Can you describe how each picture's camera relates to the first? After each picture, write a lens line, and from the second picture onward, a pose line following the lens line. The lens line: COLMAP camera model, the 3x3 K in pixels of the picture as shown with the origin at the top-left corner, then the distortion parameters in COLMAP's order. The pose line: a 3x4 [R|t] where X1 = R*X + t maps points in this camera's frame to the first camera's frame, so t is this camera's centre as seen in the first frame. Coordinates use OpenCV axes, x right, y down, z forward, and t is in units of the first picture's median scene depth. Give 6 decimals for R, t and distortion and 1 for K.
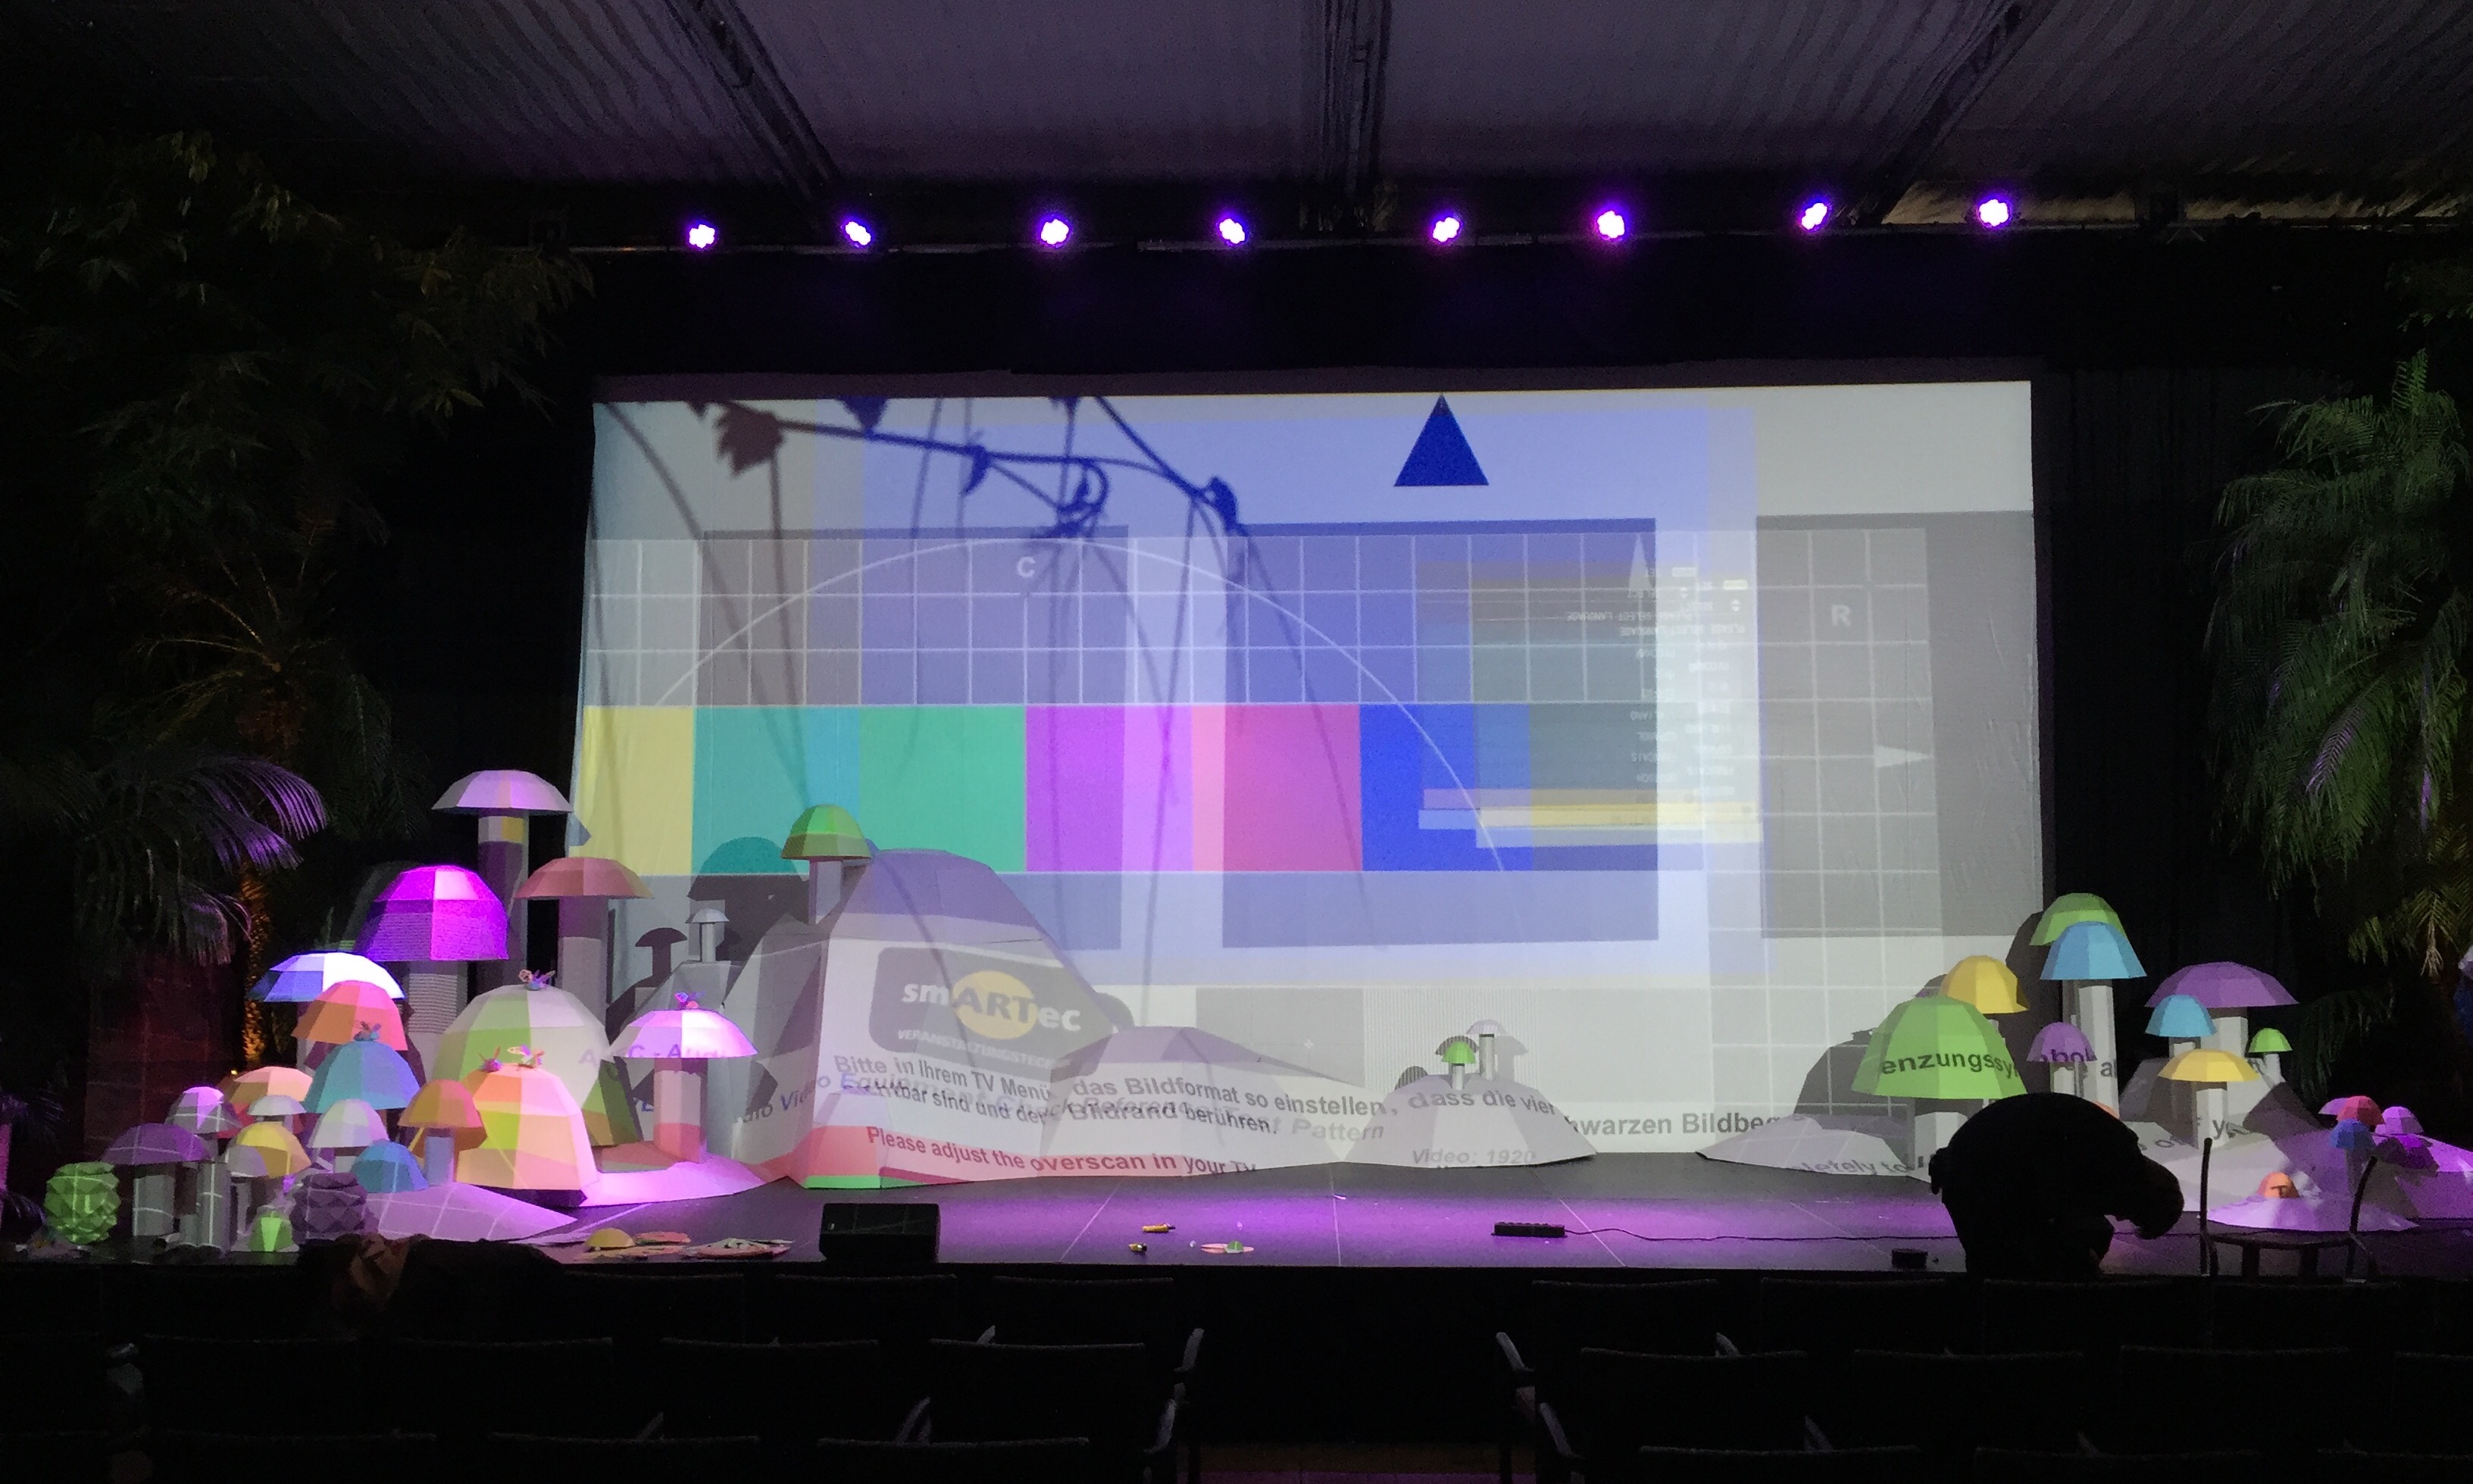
lens RADIAL K [[2091.6, 0, 1247.1], [0, 2091.6, 789.2], [0, 0, 1]] dist [0.063775, -0.076480]
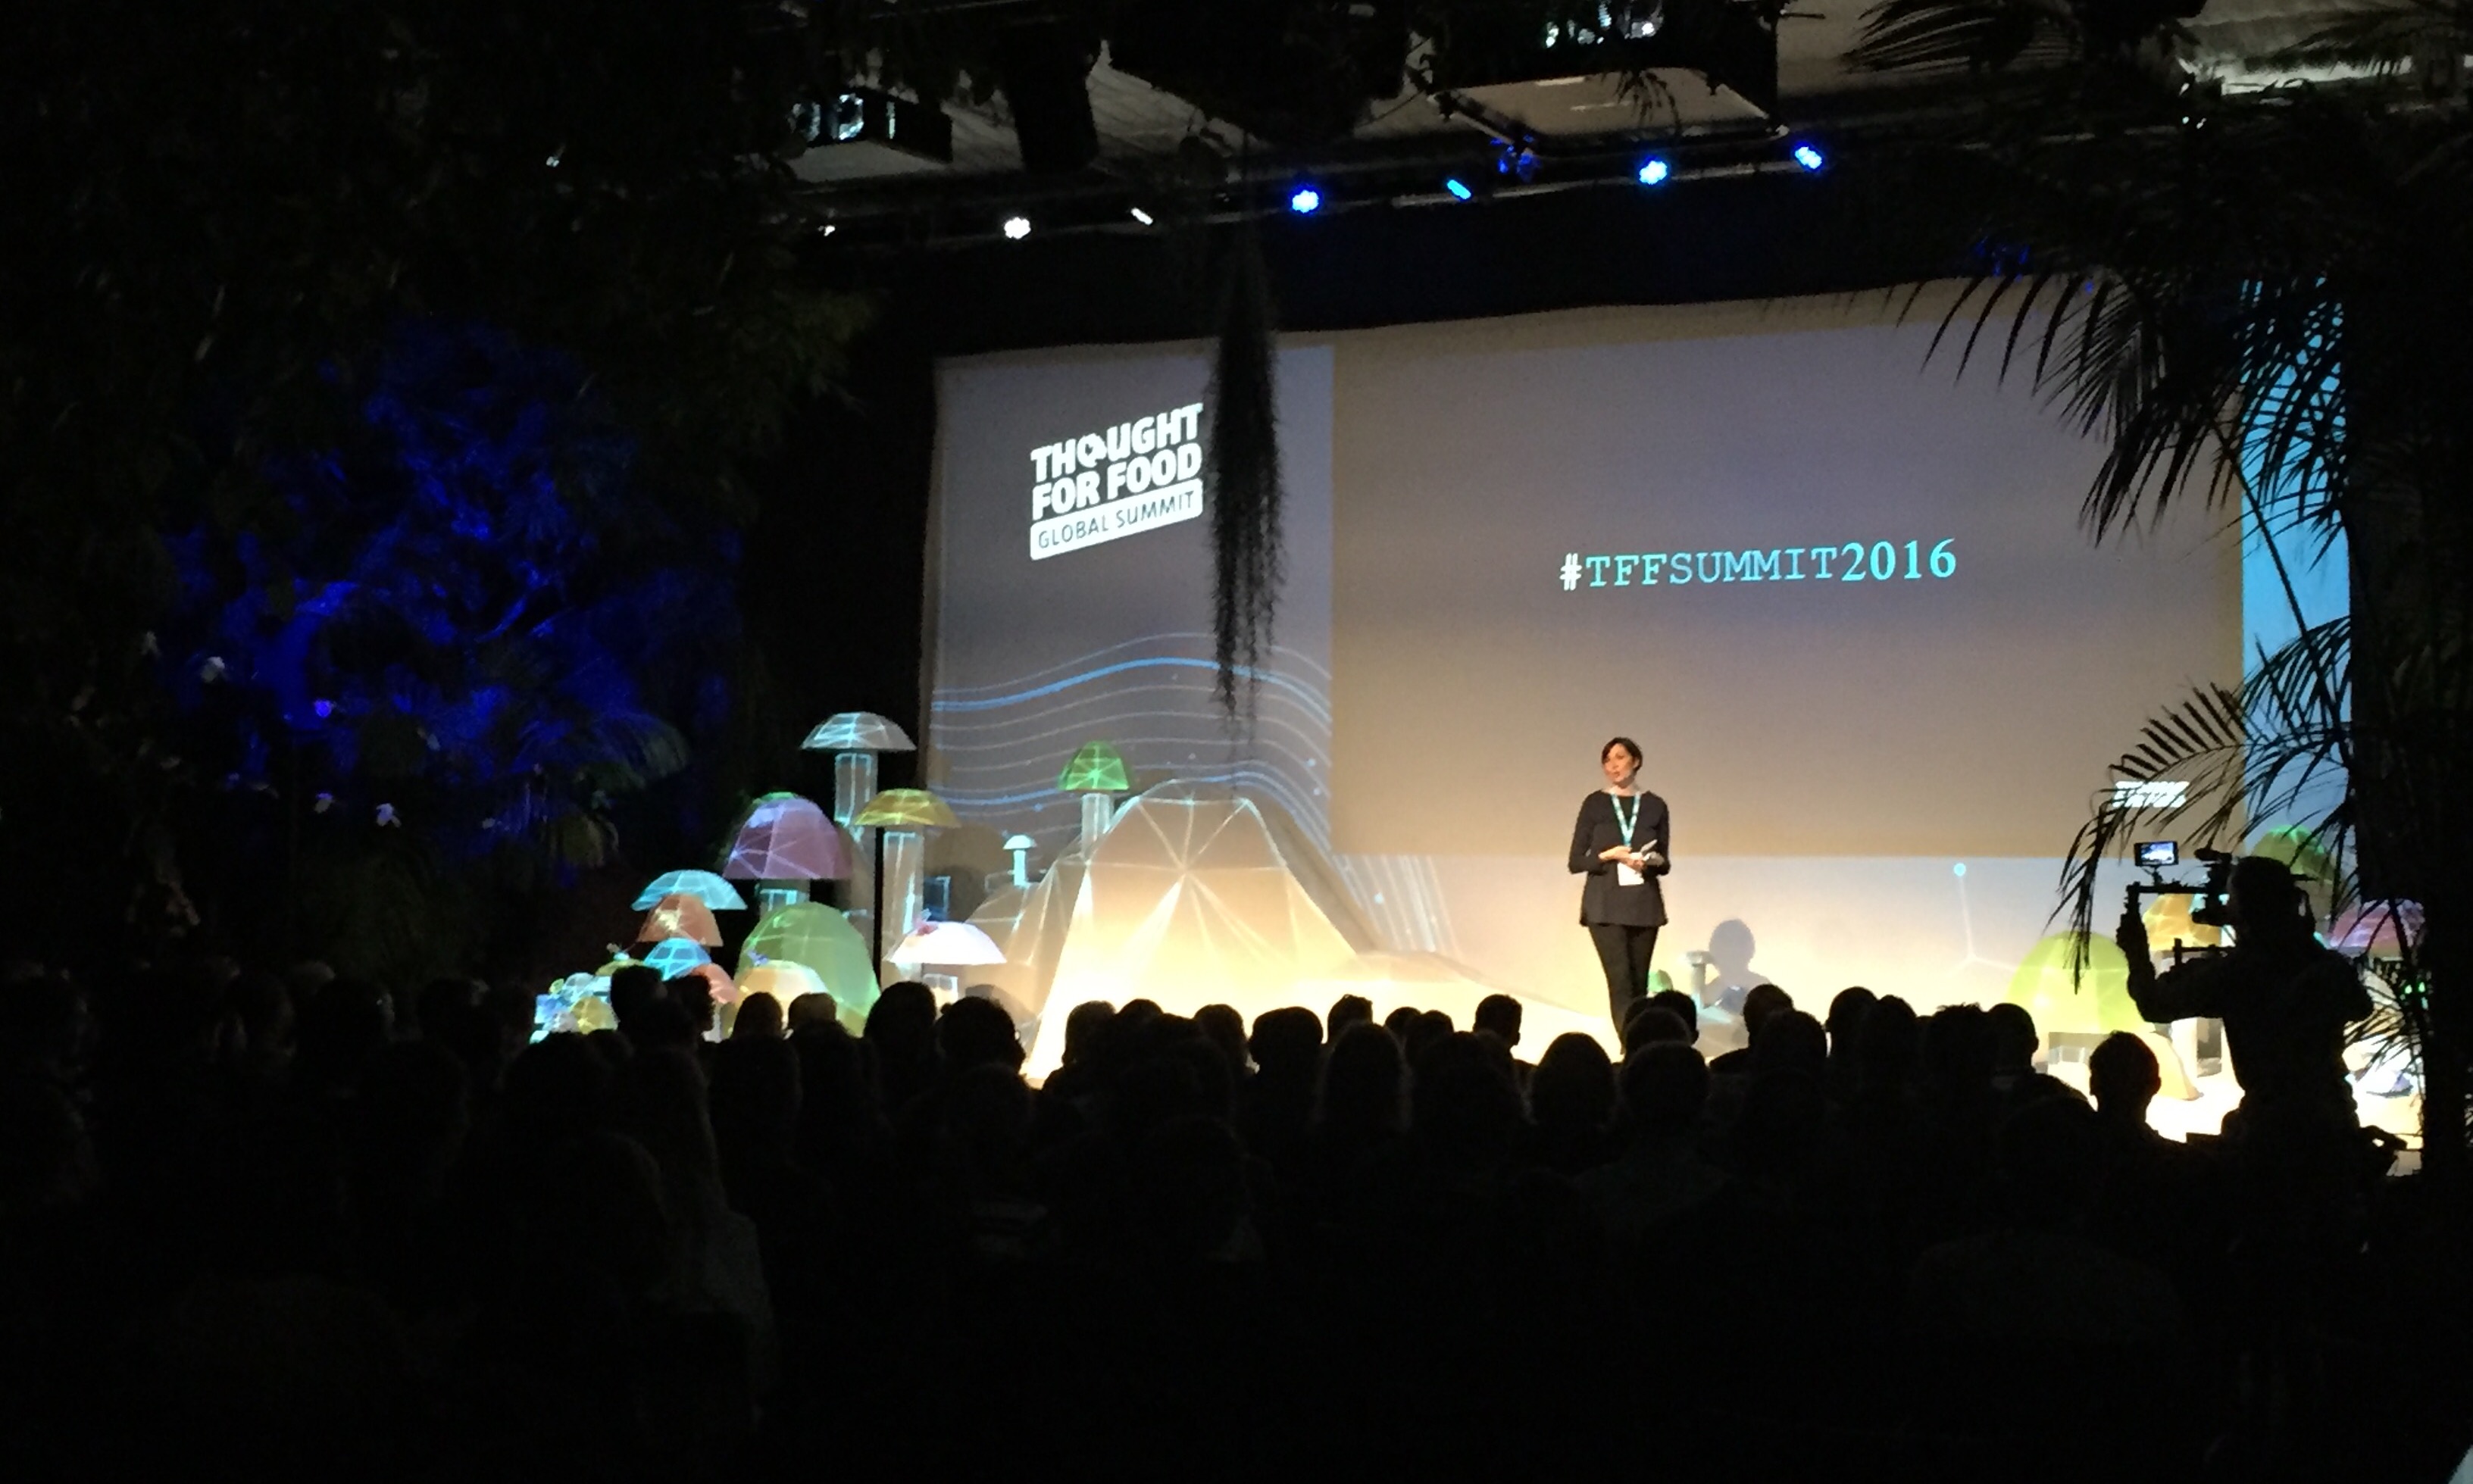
lens RADIAL K [[3439.9, 0, 1253.0], [0, 3439.9, 762.1], [0, 0, 1]] dist [0.068836, 0.000000]
pose [[0.905661, -0.002841, -0.423994, 0.647362], [0.017790, 0.999352, 0.031305, -0.038129], [0.423630, -0.035895, 0.905124, -0.623692]]
